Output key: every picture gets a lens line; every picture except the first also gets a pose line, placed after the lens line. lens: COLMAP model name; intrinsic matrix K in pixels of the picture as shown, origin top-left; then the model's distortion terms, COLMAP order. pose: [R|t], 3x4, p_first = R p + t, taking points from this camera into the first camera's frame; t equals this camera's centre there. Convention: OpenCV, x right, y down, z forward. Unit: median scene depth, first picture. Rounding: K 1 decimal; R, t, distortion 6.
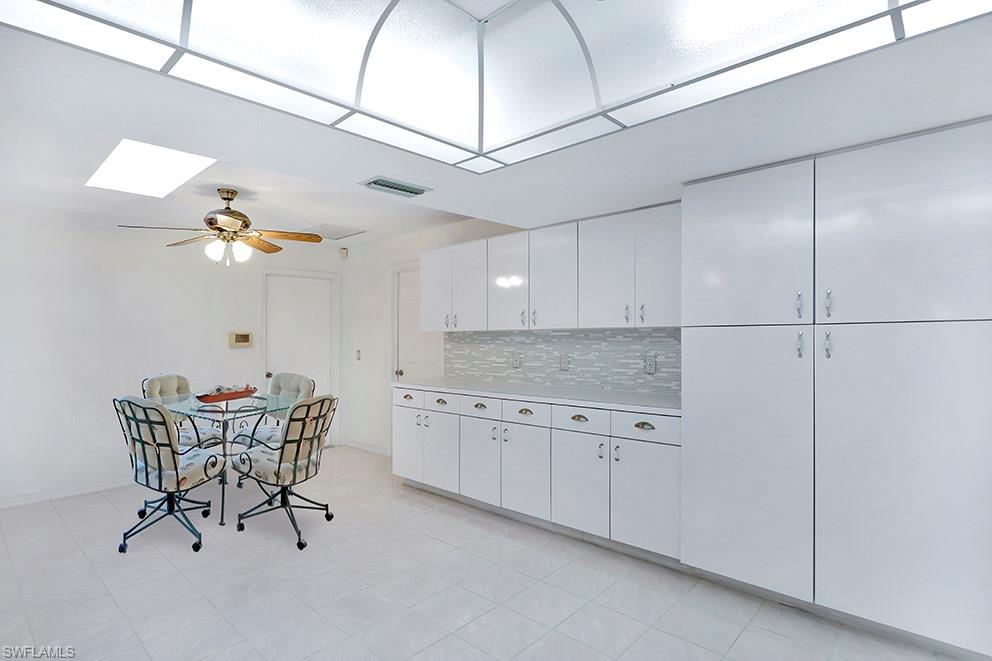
lens RADIAL K [[496.5, 0, 501.3], [0, 496.5, 337.7], [0, 0, 1]] dist [0.002782, 0.000693]
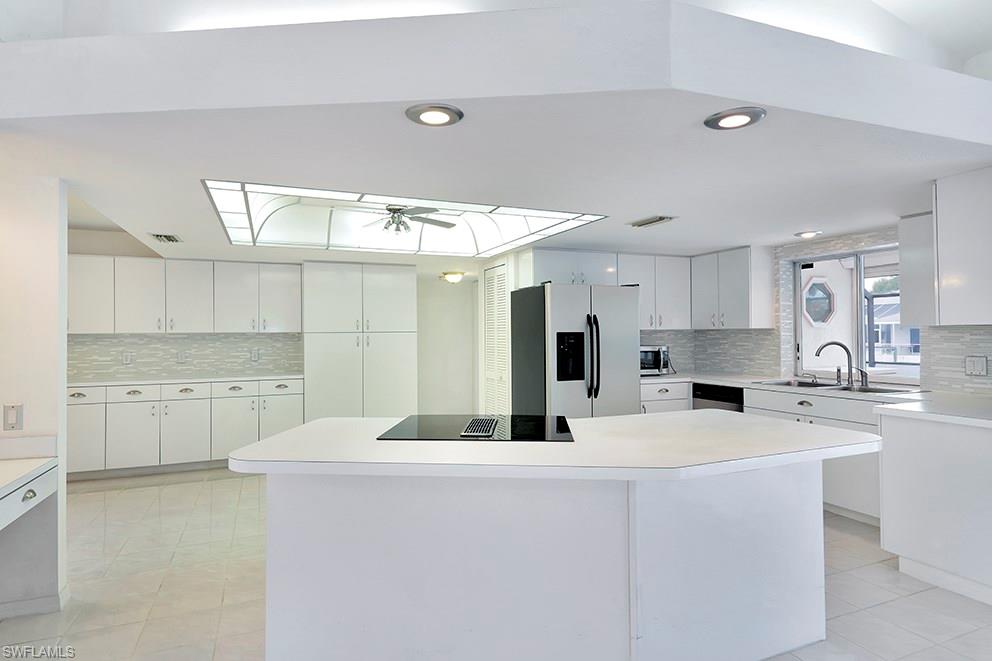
lens RADIAL K [[535.2, 0, 494.4], [0, 535.2, 330.8], [0, 0, 1]] dist [-0.004110, -0.000136]
pose [[0.424063, 0.010651, 0.905570, -0.858867], [0.005589, 0.999881, -0.014378, 0.003387], [-0.905615, 0.011158, 0.423953, -0.405701]]
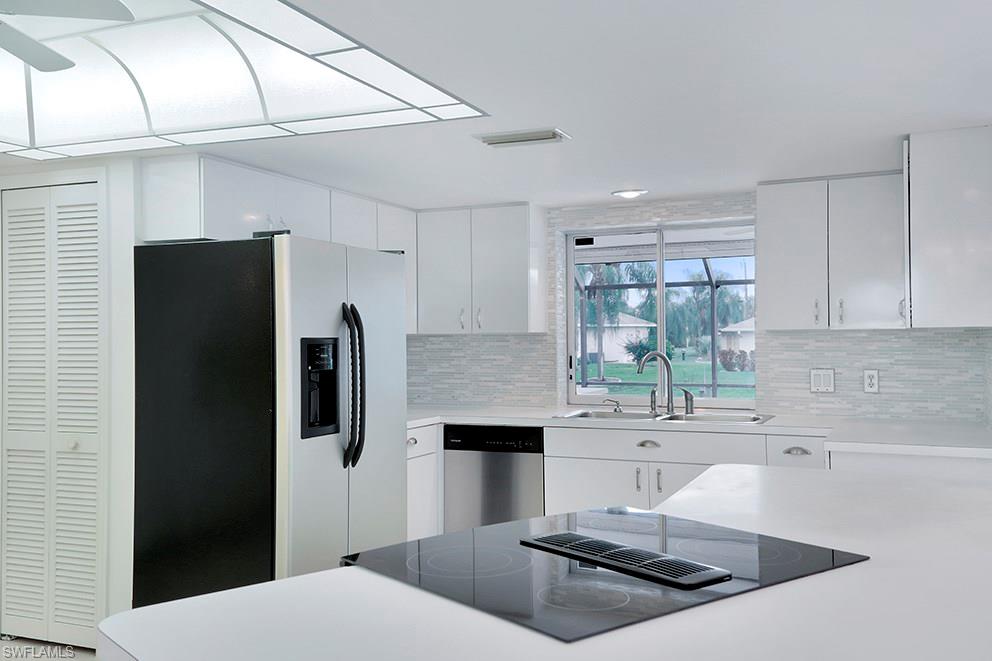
lens RADIAL K [[881.7, 0, 496.1], [0, 881.7, 333.7], [0, 0, 1]] dist [0.110508, -0.002523]
pose [[-0.306162, 0.017282, 0.951823, -0.700616], [0.013101, 0.999817, -0.013939, 0.002247], [-0.951889, 0.008202, -0.306332, 0.047576]]
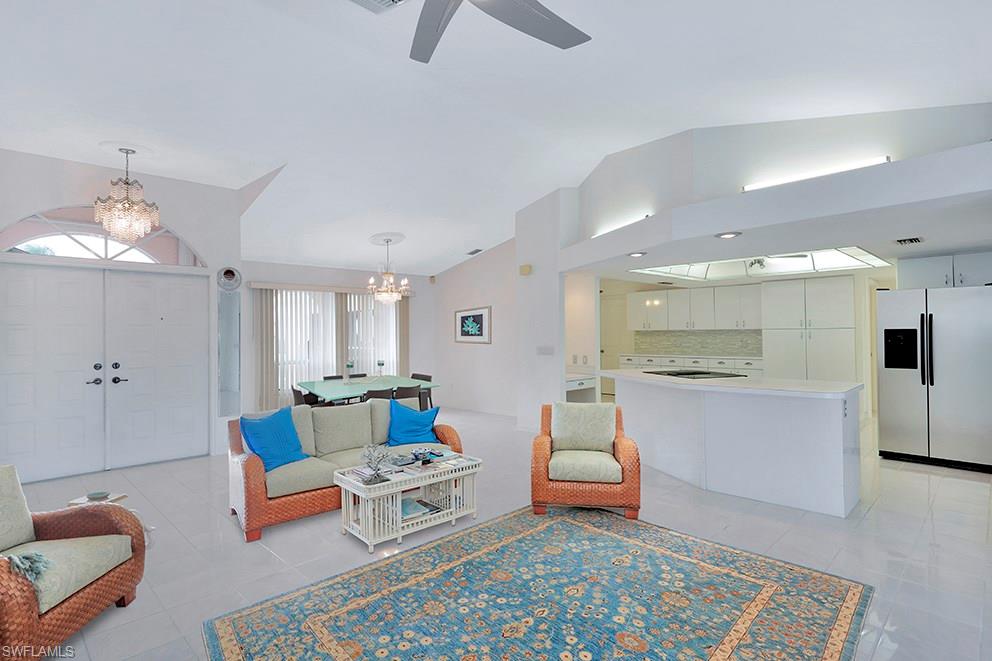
lens RADIAL K [[510.3, 0, 498.1], [0, 510.3, 329.9], [0, 0, 1]] dist [-0.000018, 0.000078]
pose [[0.999036, -0.003035, -0.043804, -0.749965], [0.002726, 0.999971, -0.007116, -0.000828], [0.043824, 0.006990, 0.999015, -1.467743]]
